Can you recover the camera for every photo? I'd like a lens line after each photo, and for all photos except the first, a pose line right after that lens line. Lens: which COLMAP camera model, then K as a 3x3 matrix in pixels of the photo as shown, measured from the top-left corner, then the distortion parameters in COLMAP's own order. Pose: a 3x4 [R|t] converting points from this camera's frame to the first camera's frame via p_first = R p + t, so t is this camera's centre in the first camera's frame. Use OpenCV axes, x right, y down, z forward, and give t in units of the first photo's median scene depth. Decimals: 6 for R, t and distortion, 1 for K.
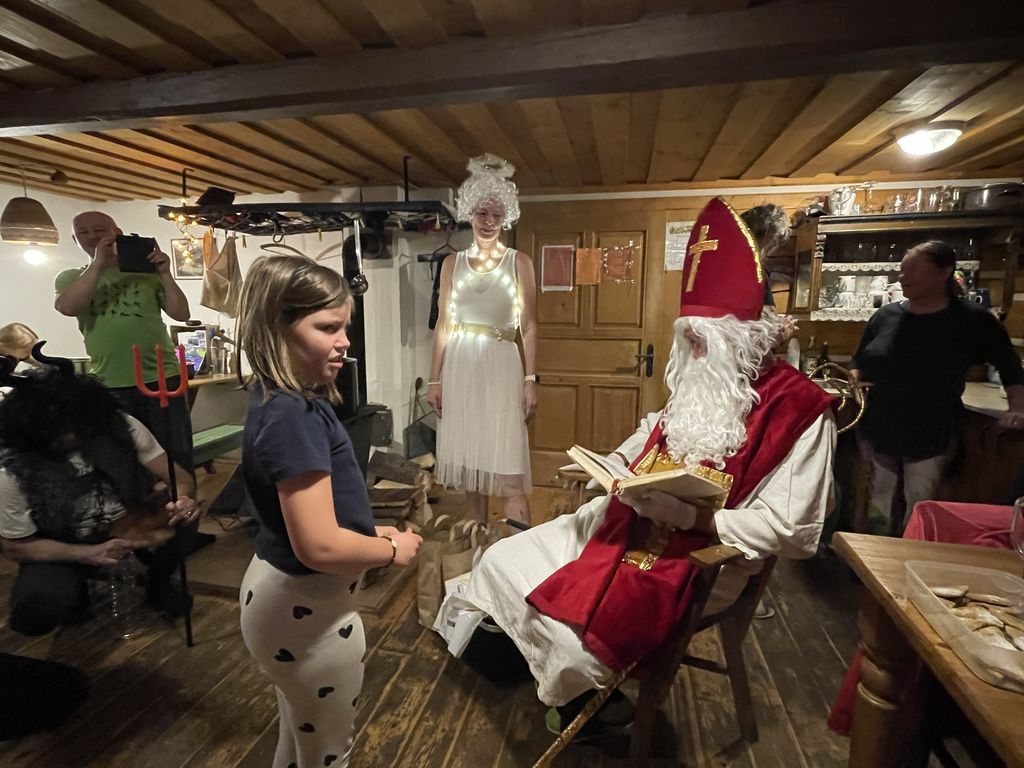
lens RADIAL K [[509.6, 0, 514.2], [0, 509.6, 379.9], [0, 0, 1]] dist [0.018893, -0.000768]
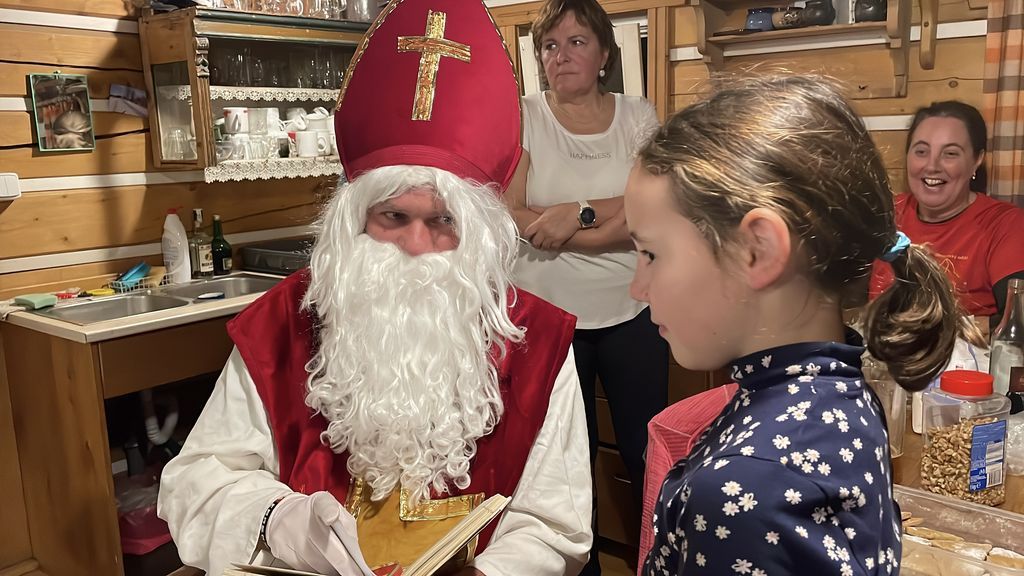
lens RADIAL K [[839.6, 0, 512.0], [0, 839.6, 288.0], [0, 0, 1]] dist [-0.000393, -0.002336]
pose [[0.425410, -0.186175, 0.885644, -0.180700], [0.155124, 0.979129, 0.131315, -0.080577], [-0.891607, 0.081523, 0.445411, 0.307531]]
